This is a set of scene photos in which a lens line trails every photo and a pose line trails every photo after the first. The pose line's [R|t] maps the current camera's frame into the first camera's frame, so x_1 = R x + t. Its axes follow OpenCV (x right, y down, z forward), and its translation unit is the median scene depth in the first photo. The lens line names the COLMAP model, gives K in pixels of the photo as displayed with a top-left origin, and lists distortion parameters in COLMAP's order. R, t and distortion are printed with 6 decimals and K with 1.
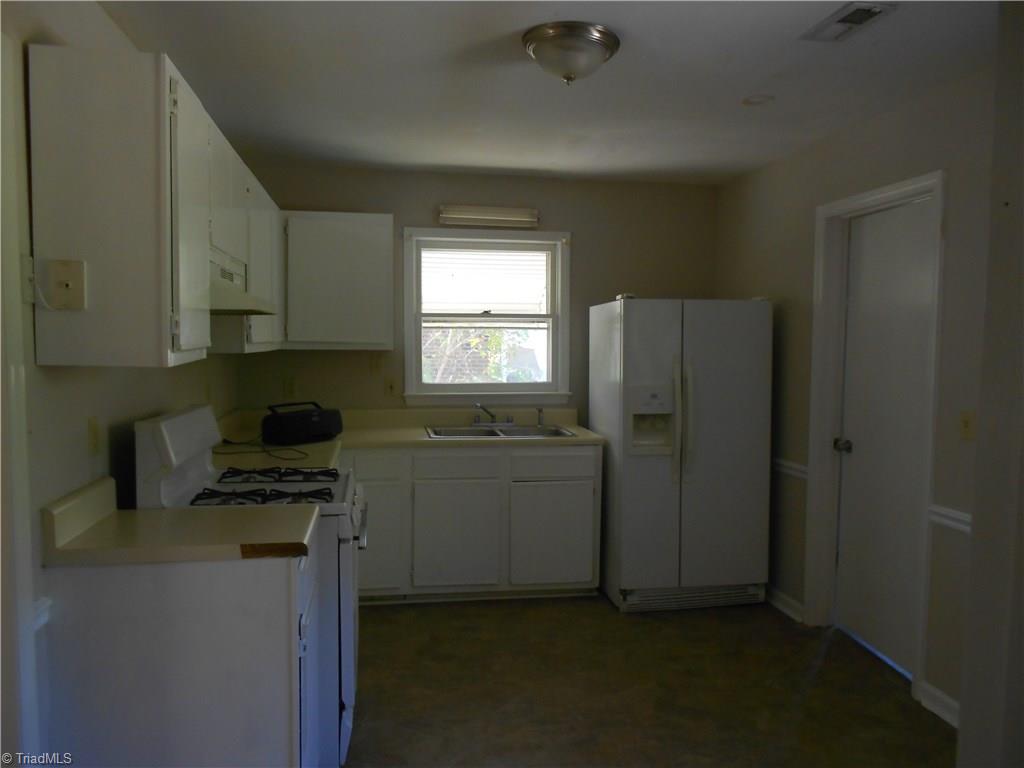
lens RADIAL K [[786.9, 0, 512.0], [0, 786.9, 384.0], [0, 0, 1]] dist [-0.005854, 0.010936]
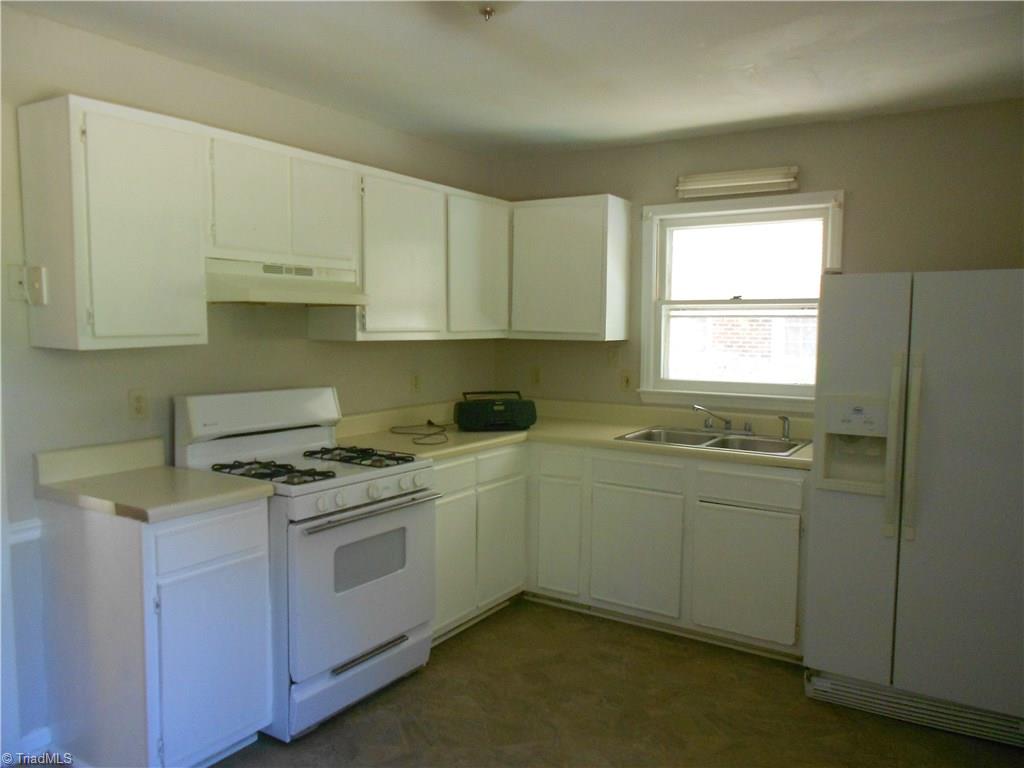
lens RADIAL K [[786.9, 0, 512.0], [0, 786.9, 384.0], [0, 0, 1]] dist [-0.005854, 0.010936]
pose [[0.736035, 0.049487, -0.675132, 0.373160], [-0.041911, 0.998742, 0.027516, -0.012829], [0.675645, 0.008043, 0.737184, 0.228970]]
